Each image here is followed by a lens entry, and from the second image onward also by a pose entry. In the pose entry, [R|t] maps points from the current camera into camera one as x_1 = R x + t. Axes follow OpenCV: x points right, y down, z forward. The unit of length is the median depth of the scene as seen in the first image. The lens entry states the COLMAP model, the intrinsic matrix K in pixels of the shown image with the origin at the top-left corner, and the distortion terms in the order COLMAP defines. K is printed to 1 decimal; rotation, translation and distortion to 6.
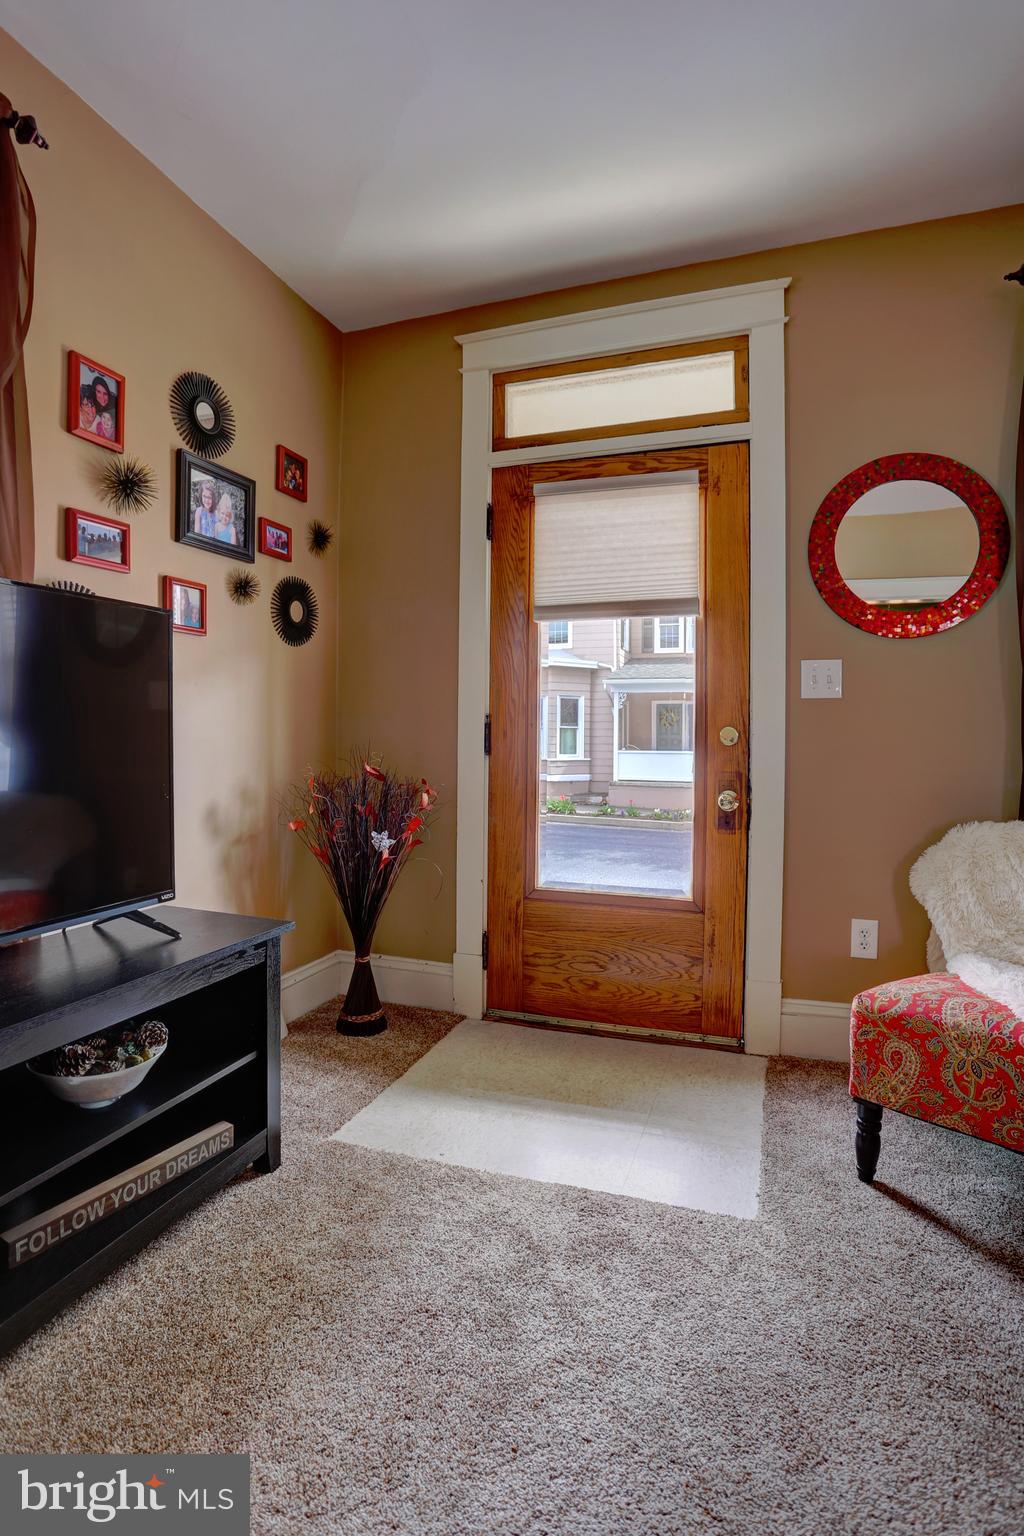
lens RADIAL K [[755.7, 0, 541.6], [0, 755.7, 736.3], [0, 0, 1]] dist [-0.069662, 0.027996]
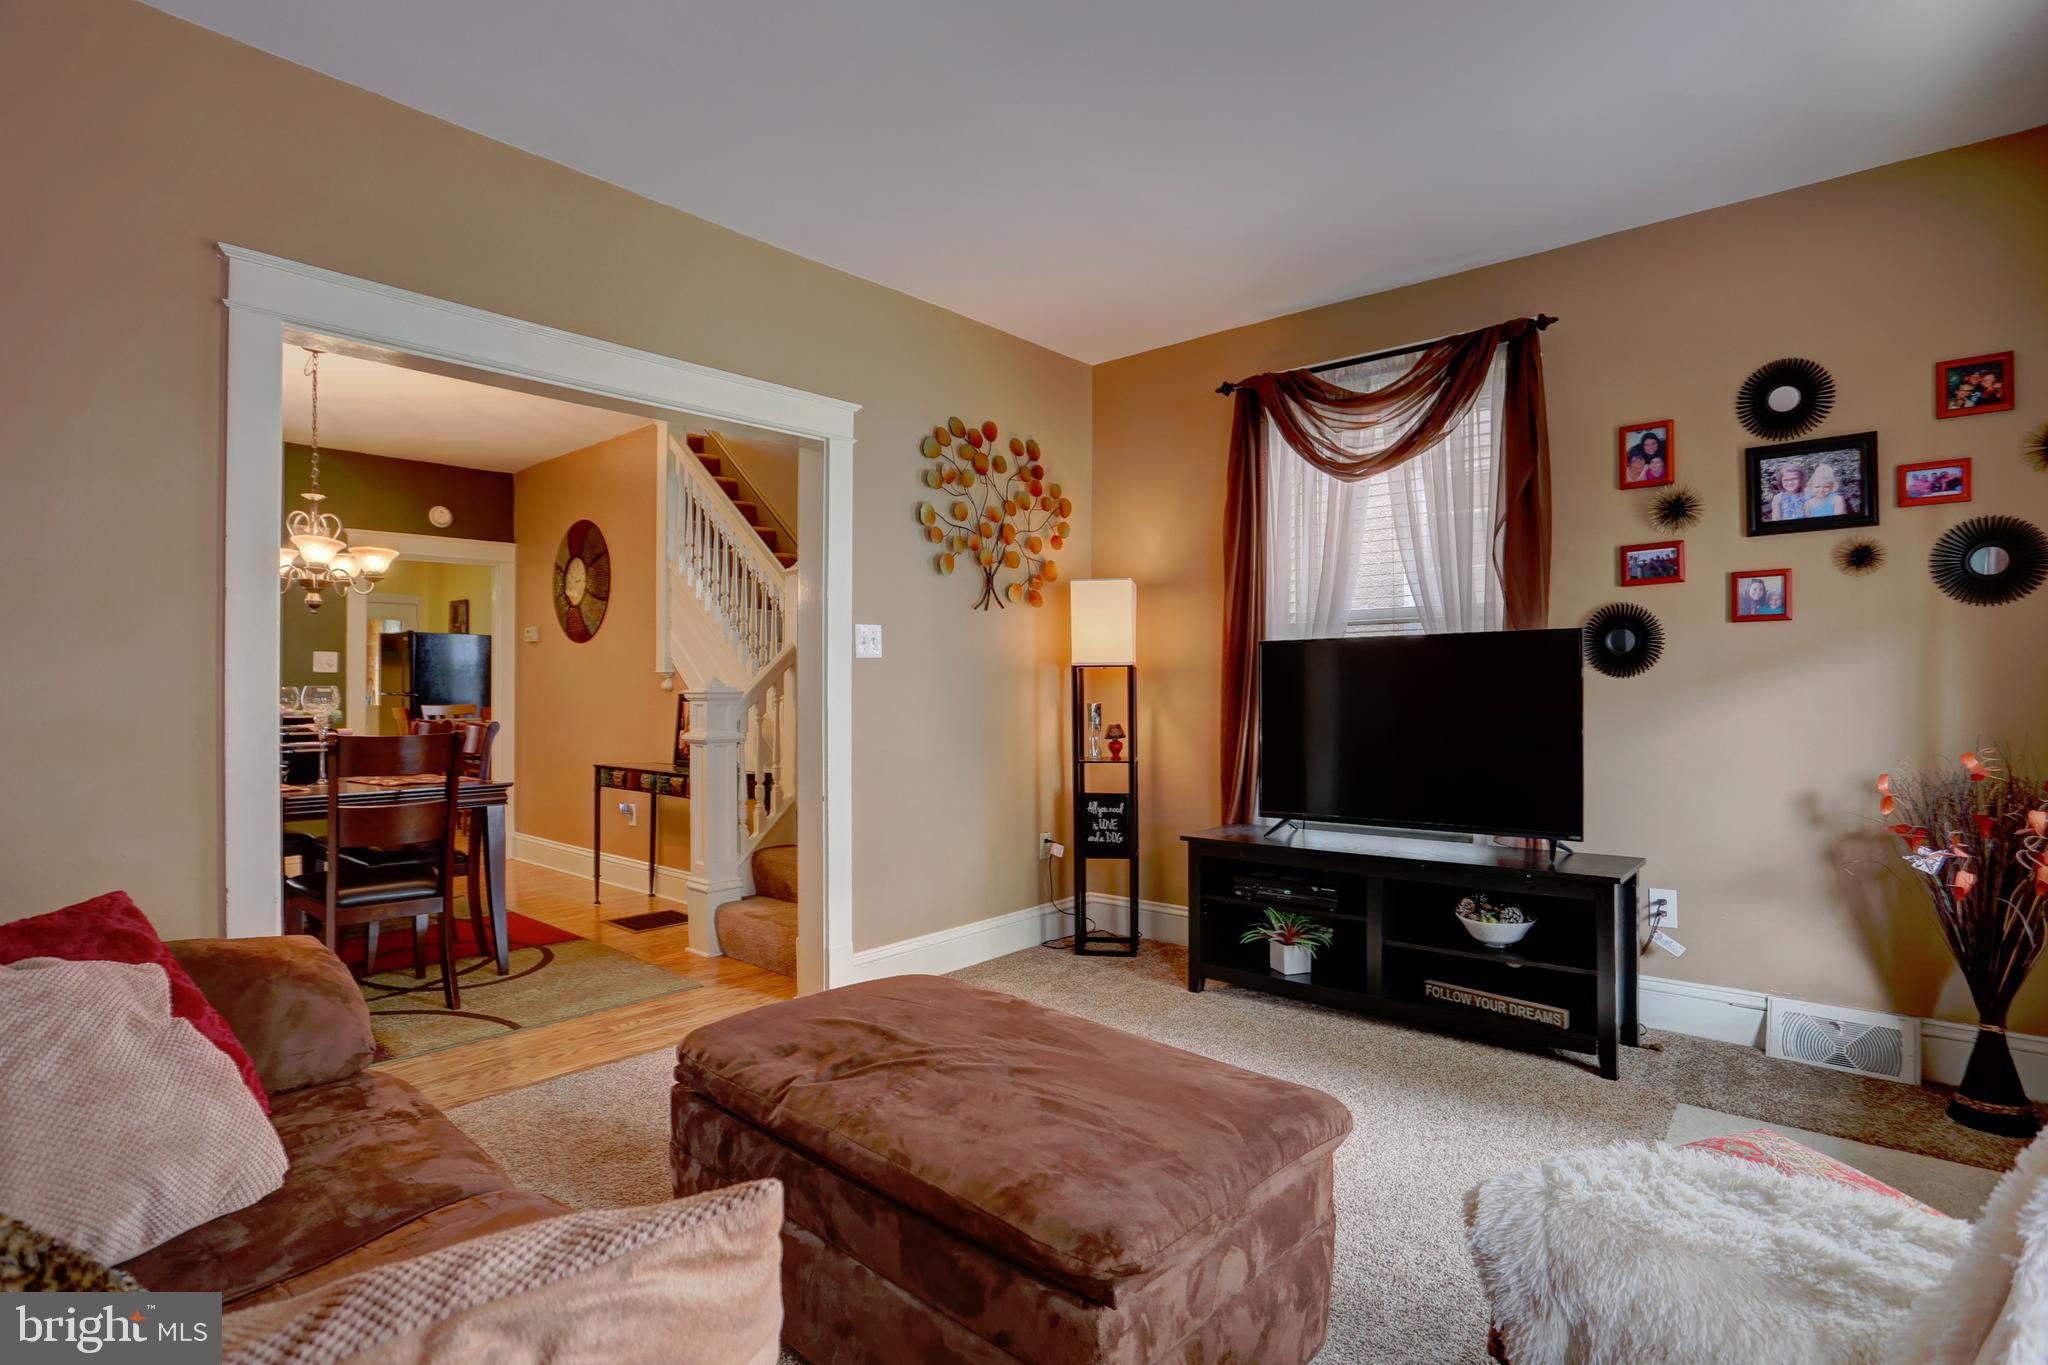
lens RADIAL K [[1007.6, 0, 1042.0], [0, 1007.6, 680.3], [0, 0, 1]] dist [-0.069662, 0.027996]
pose [[-0.367252, -0.016112, -0.929982, 1.054367], [-0.002553, 0.999864, -0.016314, -0.028100], [0.930118, -0.003617, -0.367243, 0.510801]]
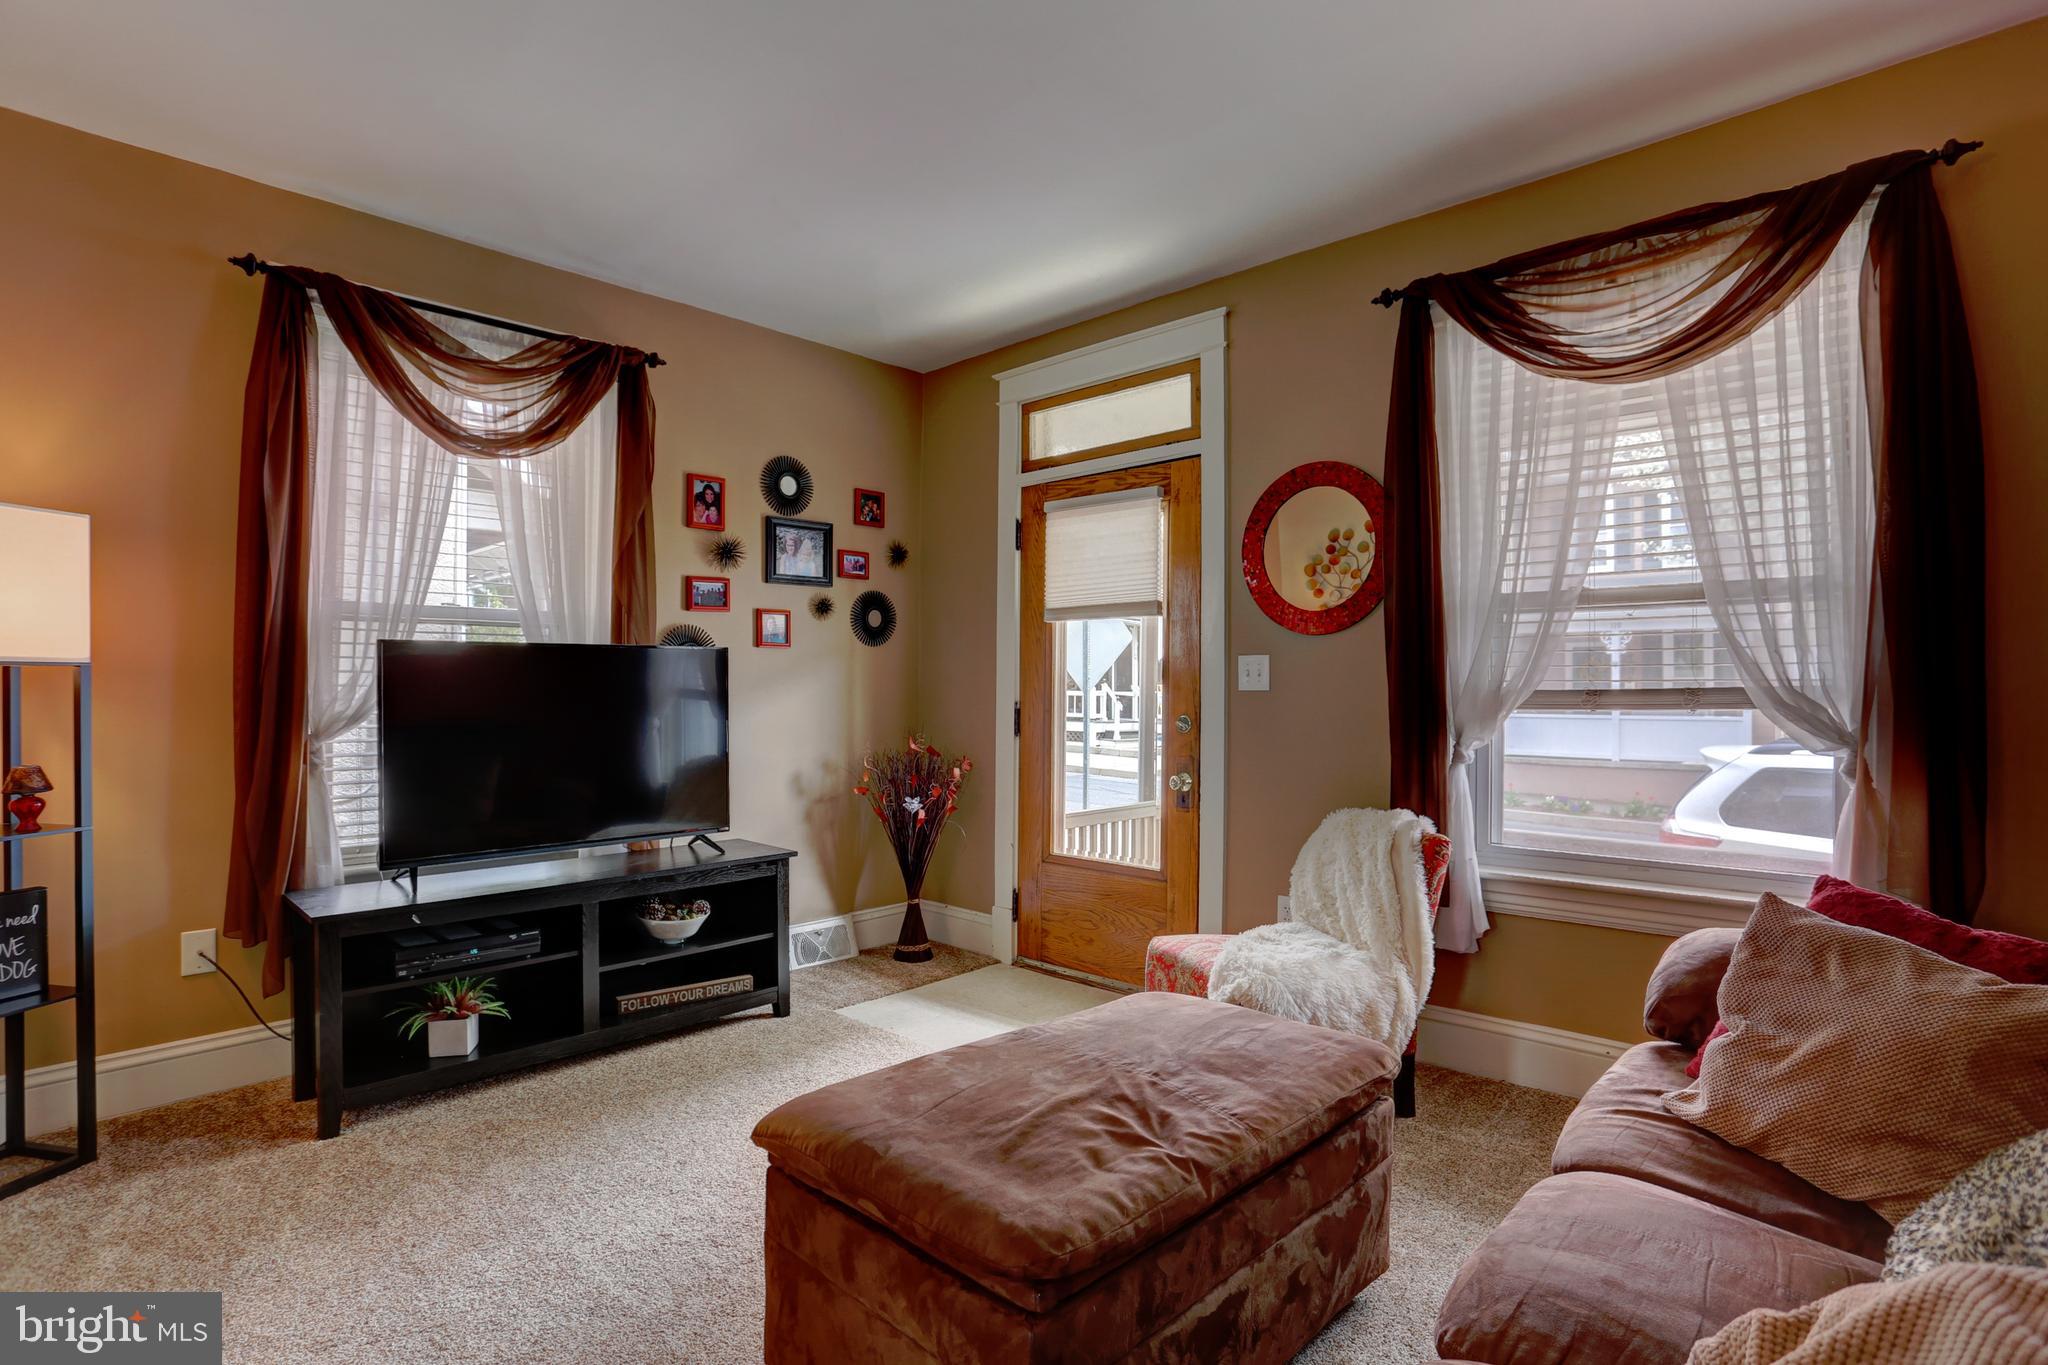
lens RADIAL K [[1007.6, 0, 1012.3], [0, 1007.6, 664.6], [0, 0, 1]] dist [-0.069662, 0.027996]
pose [[0.905083, -0.015696, -0.424944, 0.652998], [0.005020, 0.999643, -0.026232, -0.050076], [0.425205, 0.021609, 0.904839, -0.458820]]
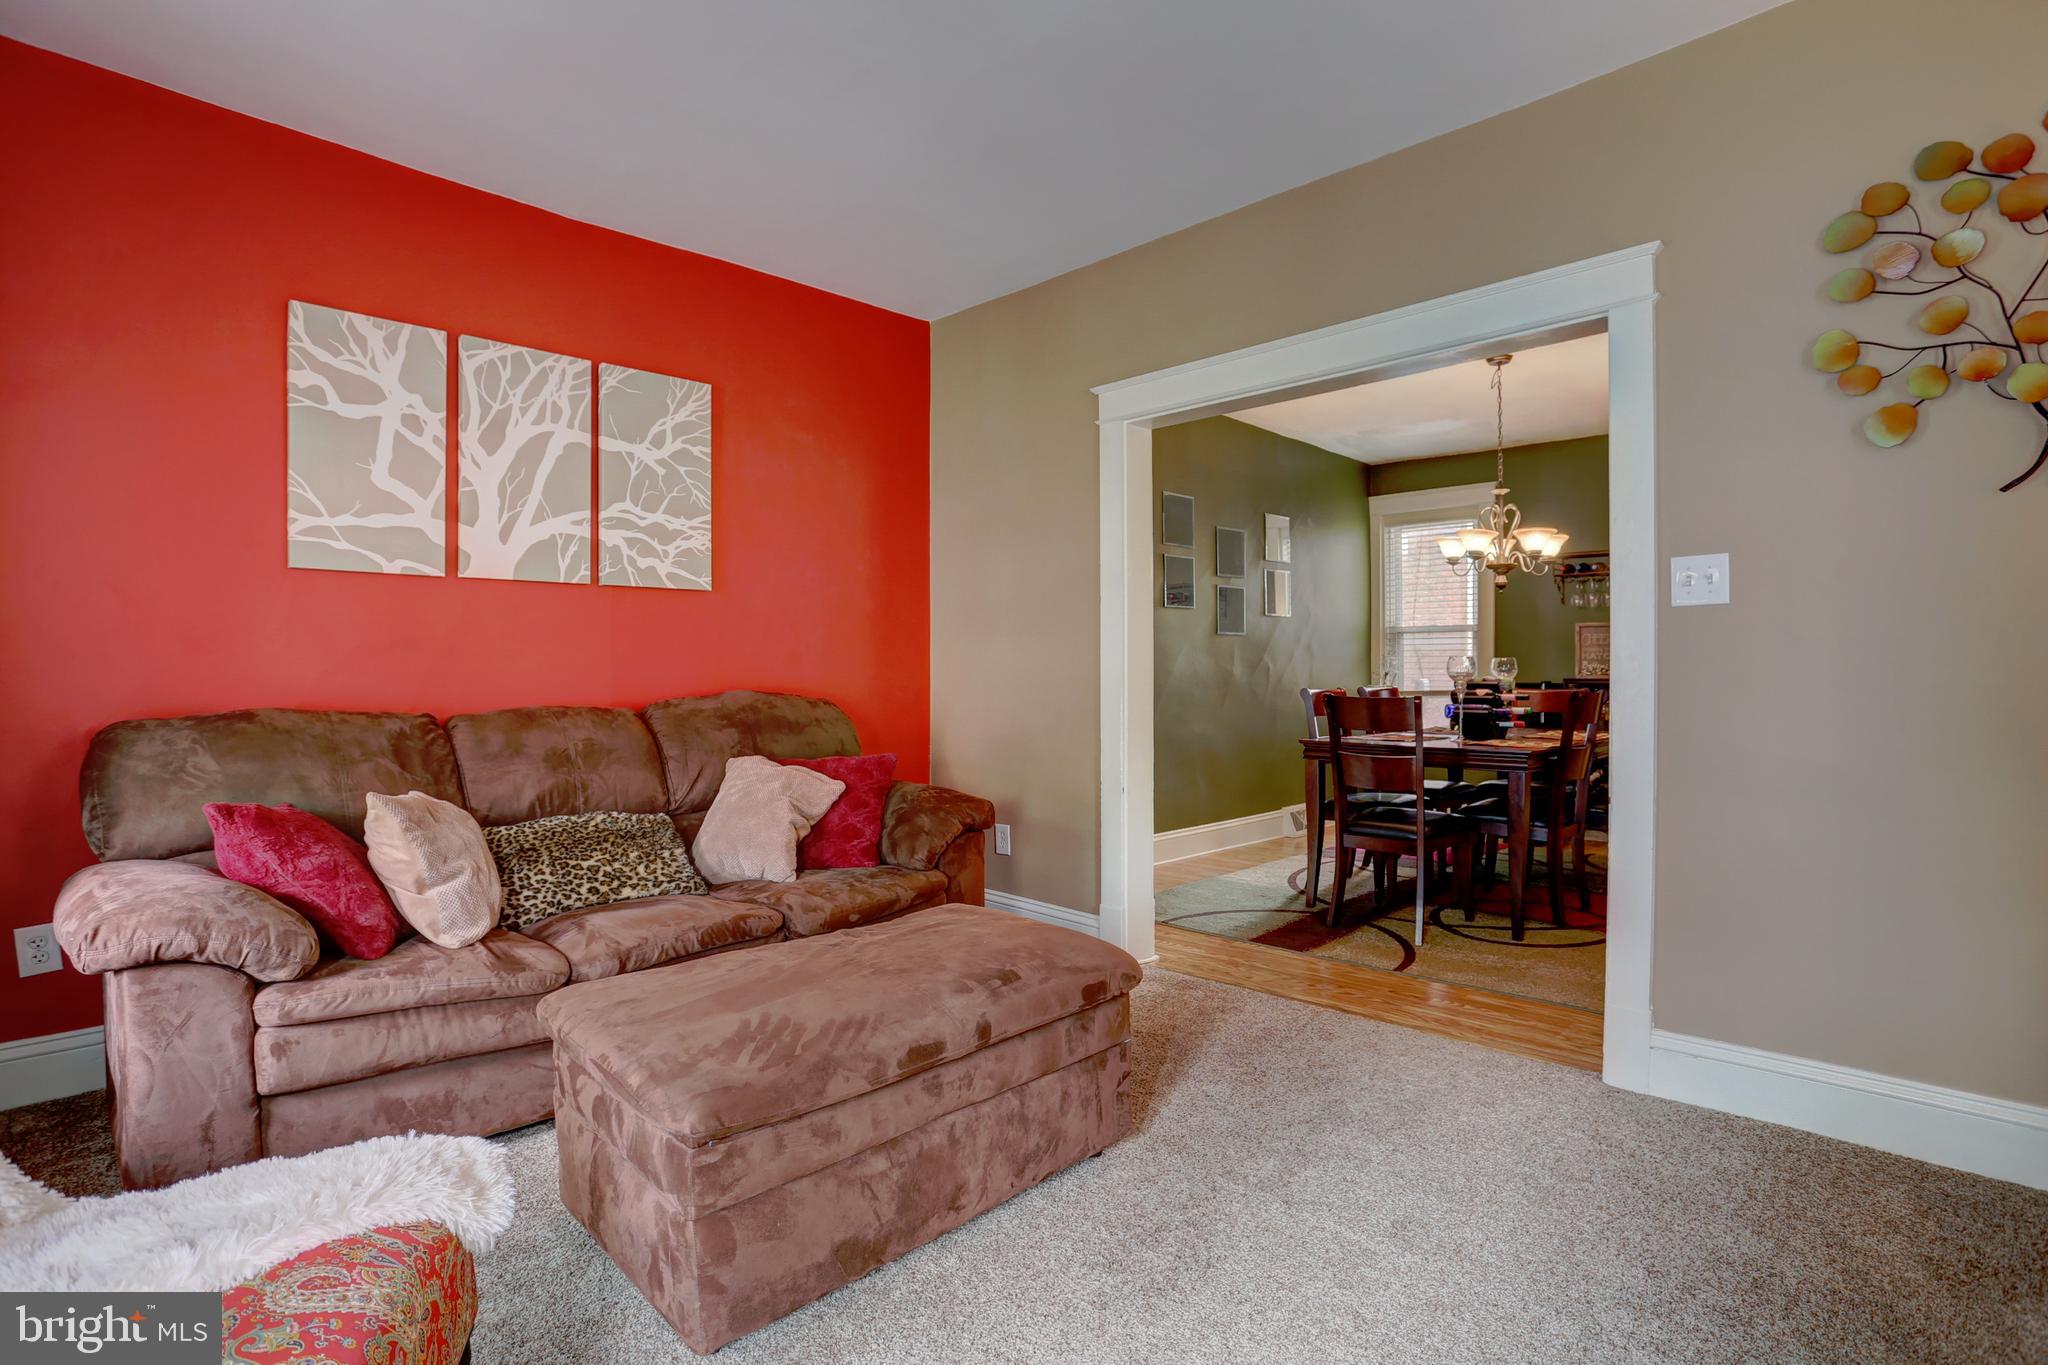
lens RADIAL K [[1007.6, 0, 1043.6], [0, 1007.6, 688.6], [0, 0, 1]] dist [-0.069662, 0.027996]
pose [[-0.903107, -0.011002, 0.429276, -0.076645], [-0.000293, 0.999687, 0.025005, -0.027619], [-0.429416, 0.022457, -0.902827, 0.892338]]
